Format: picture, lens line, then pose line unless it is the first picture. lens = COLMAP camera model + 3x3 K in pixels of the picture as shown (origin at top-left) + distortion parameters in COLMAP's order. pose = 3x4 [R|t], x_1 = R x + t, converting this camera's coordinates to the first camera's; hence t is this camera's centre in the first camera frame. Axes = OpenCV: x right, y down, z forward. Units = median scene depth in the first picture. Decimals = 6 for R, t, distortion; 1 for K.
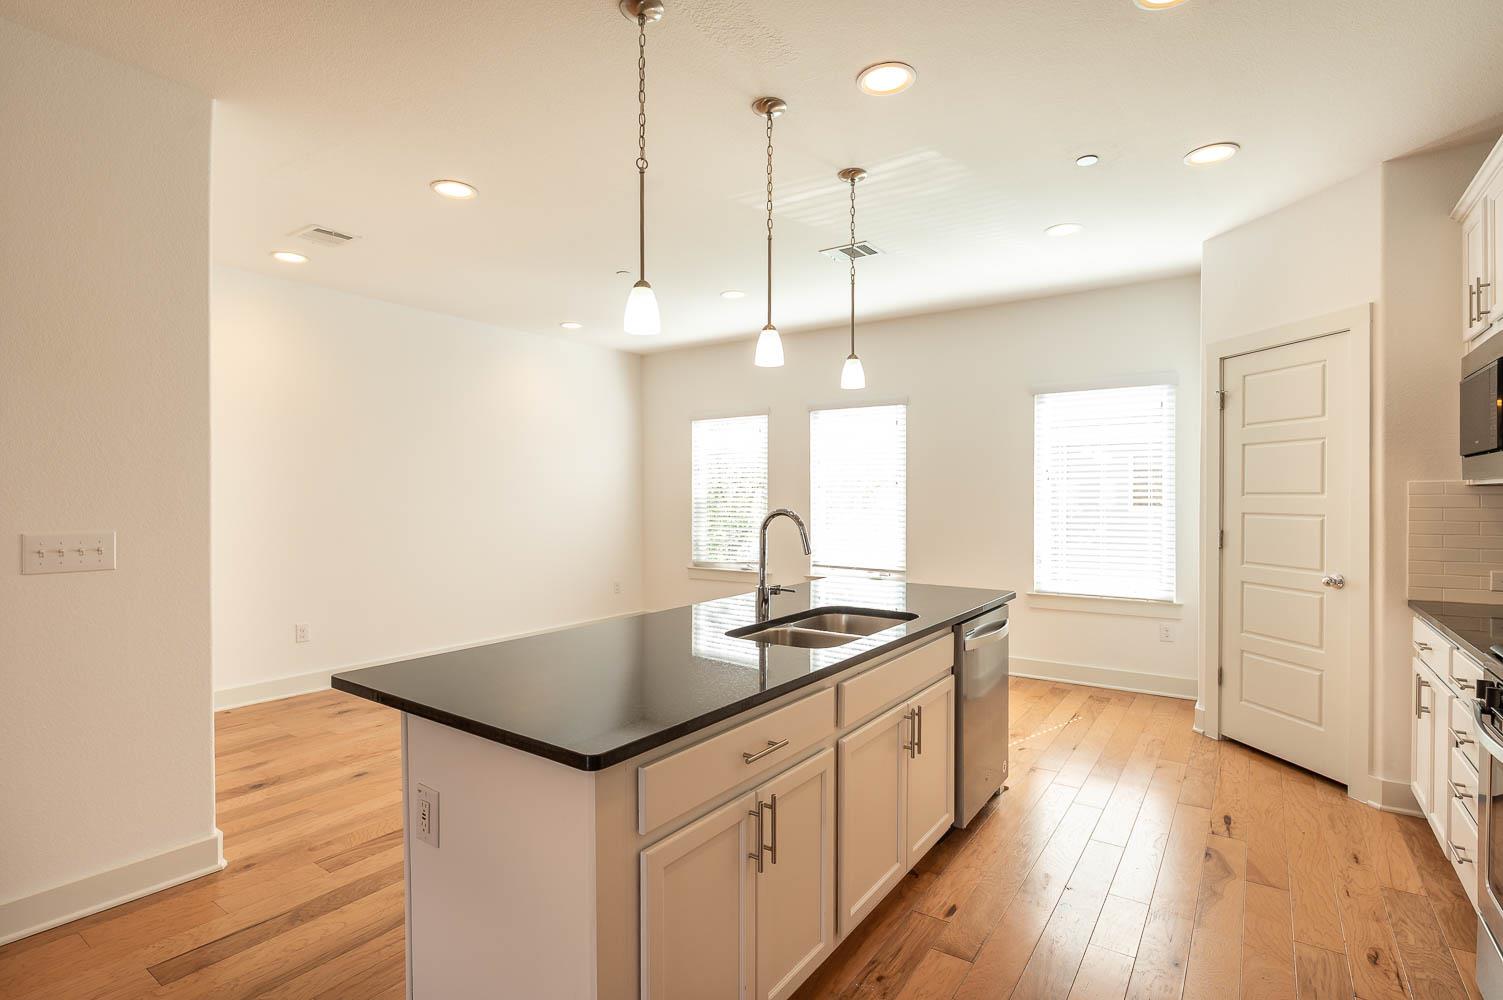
lens RADIAL K [[732.8, 0, 758.1], [0, 732.8, 500.6], [0, 0, 1]] dist [-0.001982, -0.001009]
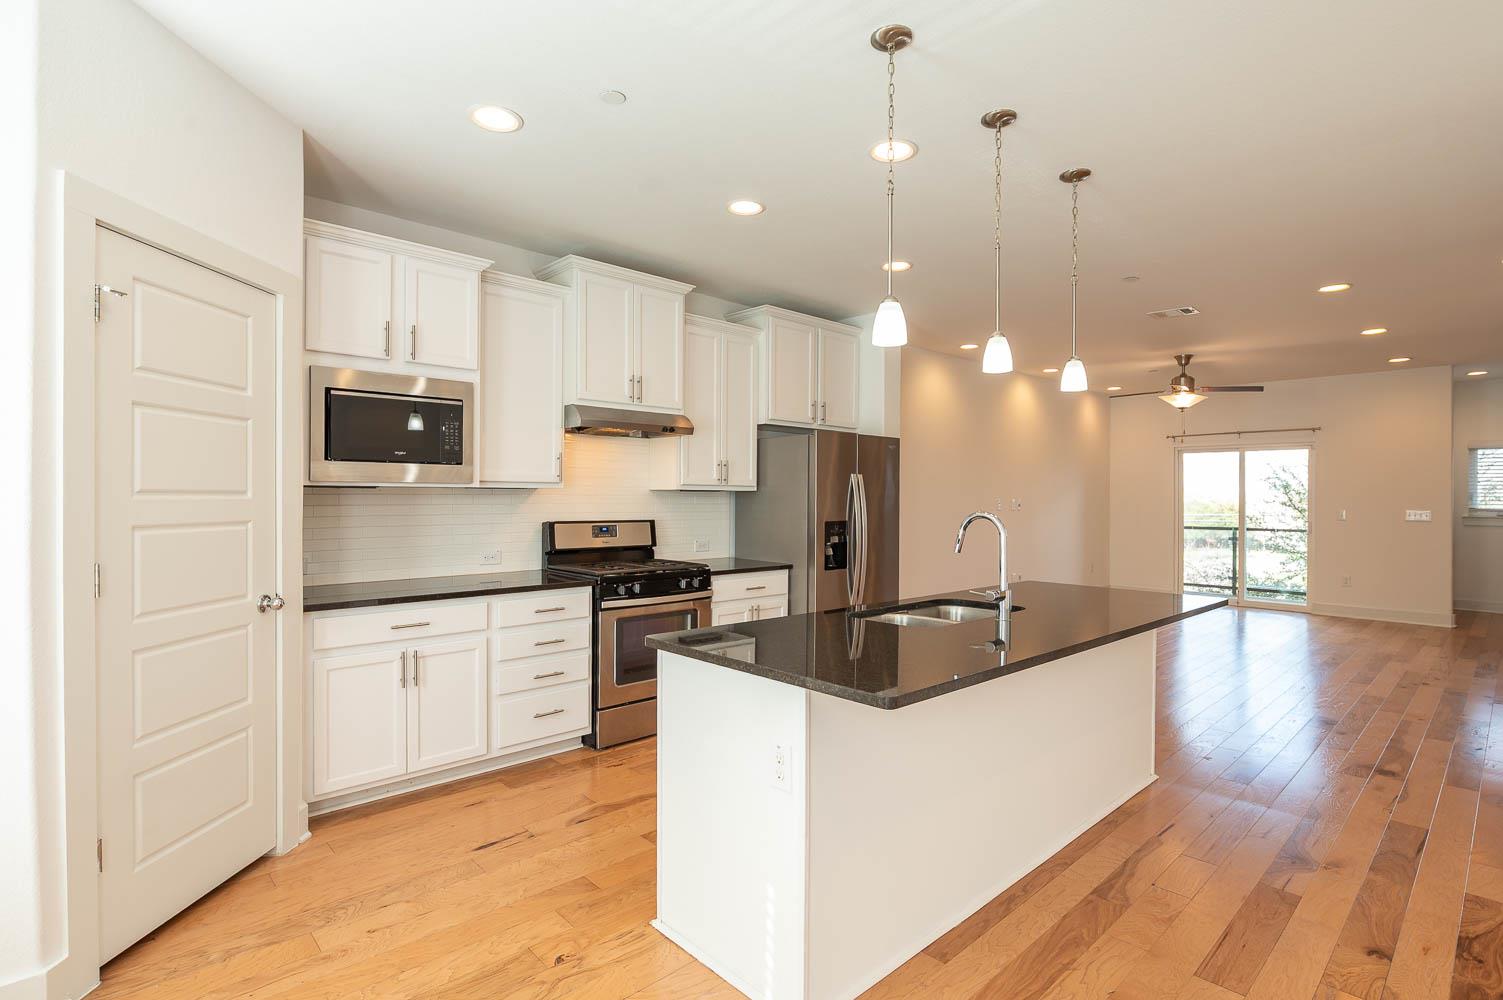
lens RADIAL K [[732.8, 0, 758.1], [0, 732.8, 500.6], [0, 0, 1]] dist [-0.001982, -0.001009]
pose [[-0.978256, -0.008383, 0.207229, 0.071457], [-0.005897, 0.999903, 0.012615, -0.010274], [-0.207315, 0.011119, -0.978211, 1.151138]]
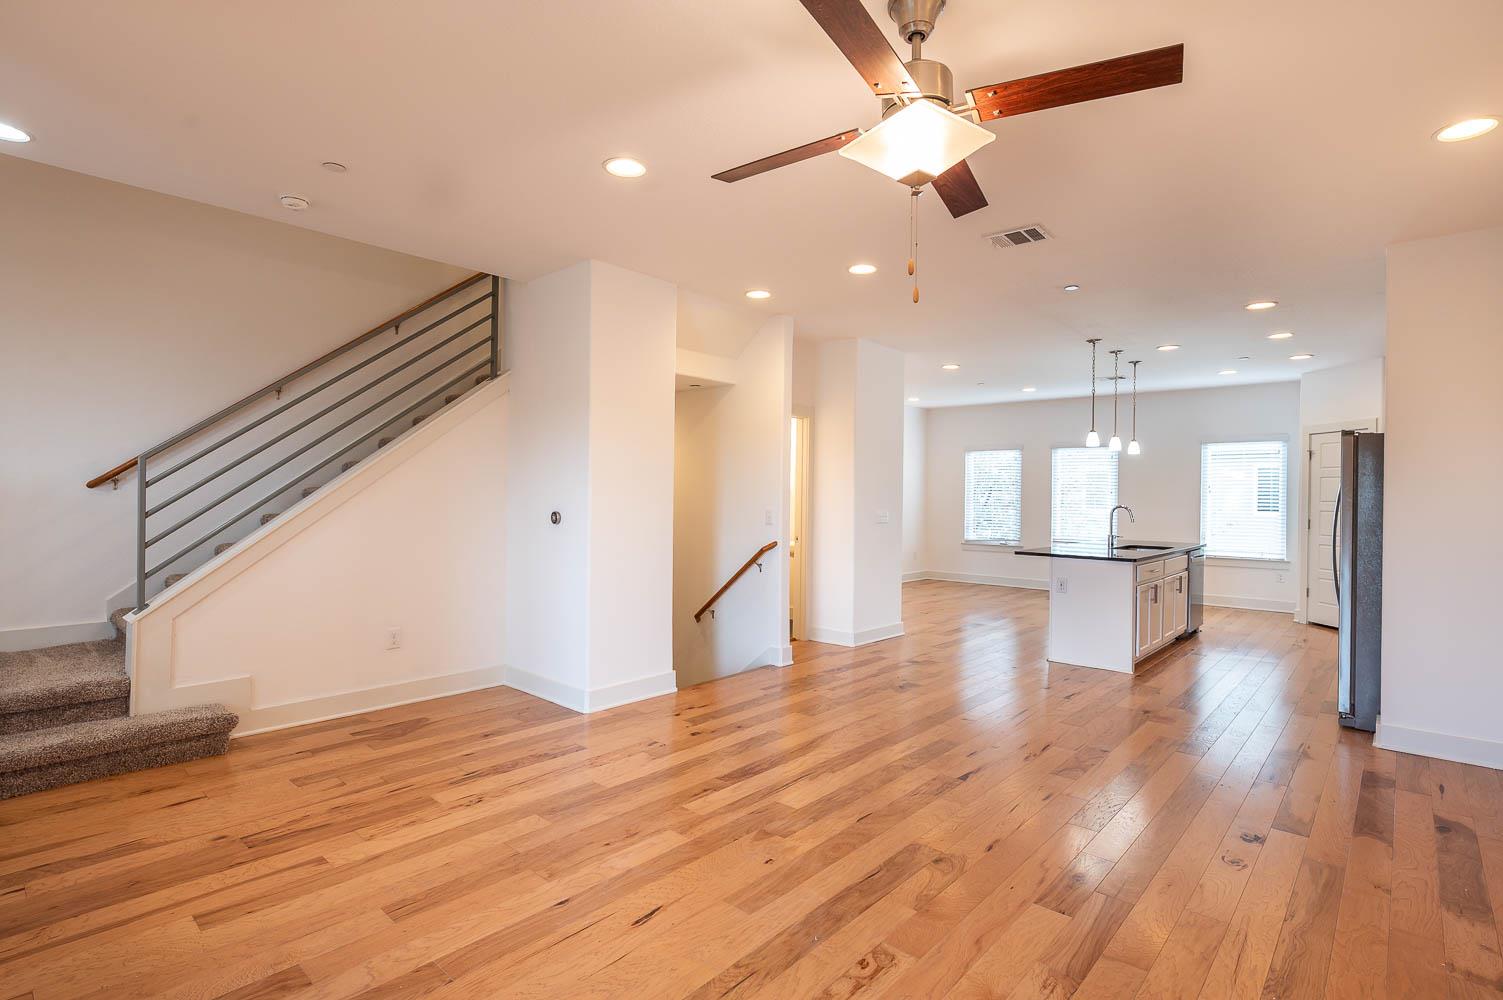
lens RADIAL K [[732.8, 0, 758.1], [0, 732.8, 500.6], [0, 0, 1]] dist [-0.001982, -0.001009]
pose [[0.992225, 0.010992, -0.123972, -0.513254], [-0.011174, 0.999937, -0.000778, 0.005974], [0.123956, 0.002157, 0.992285, -0.977419]]
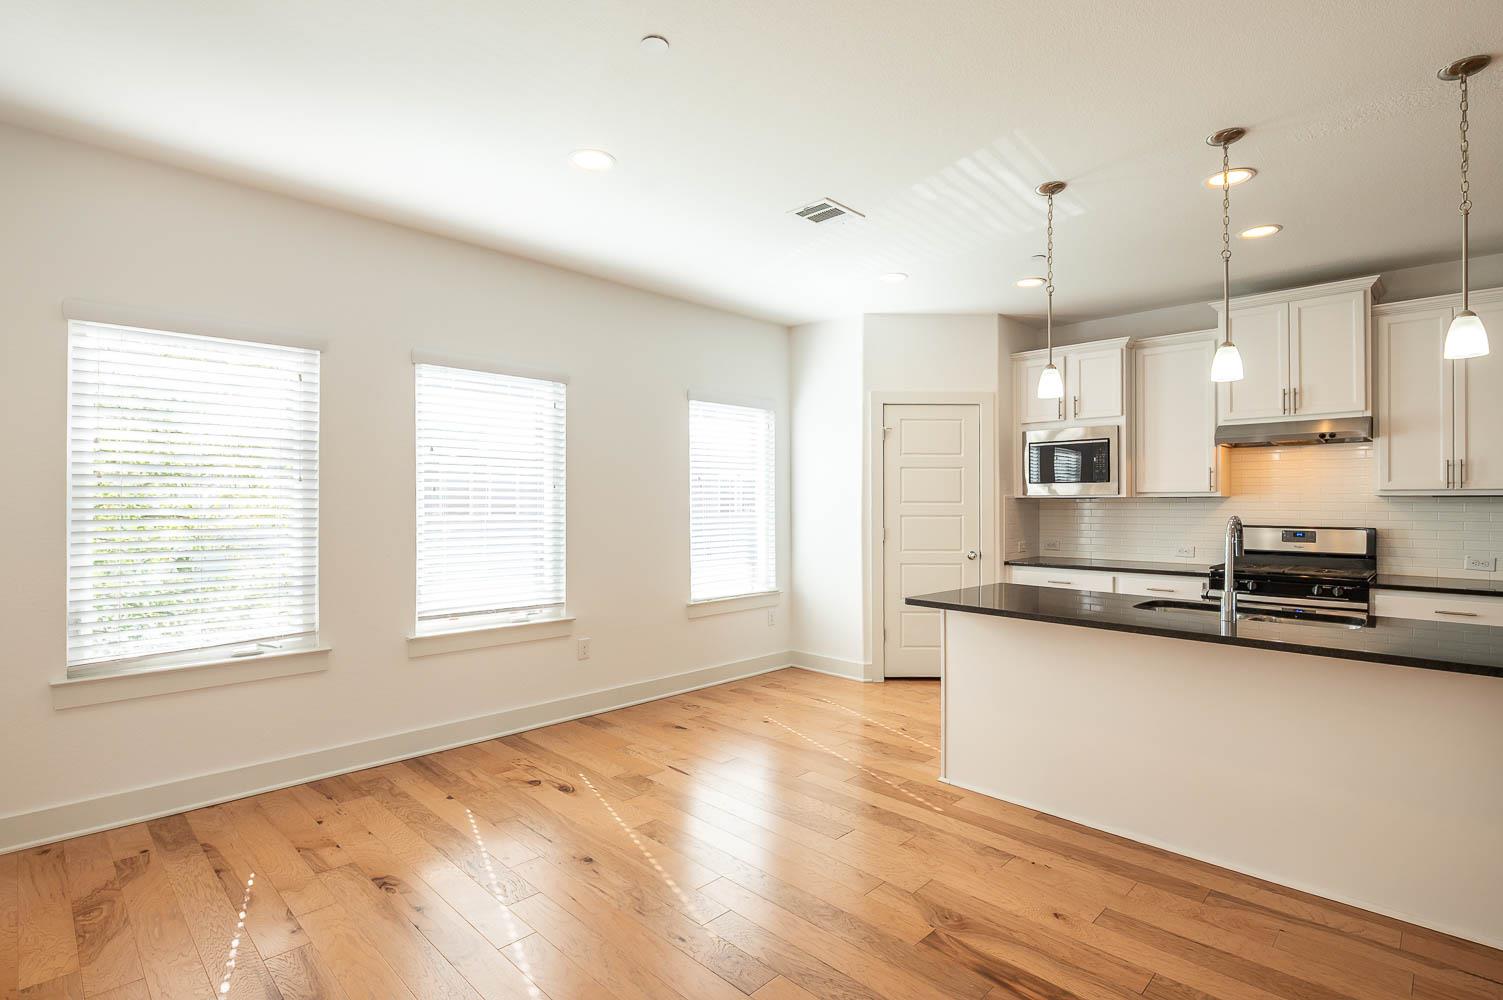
lens RADIAL K [[732.8, 0, 758.1], [0, 732.8, 500.6], [0, 0, 1]] dist [-0.001982, -0.001009]
pose [[0.163259, 0.001179, 0.986583, -0.630845], [0.005652, 0.999982, -0.002130, -0.008258], [-0.986567, 0.005924, 0.163249, 0.831842]]
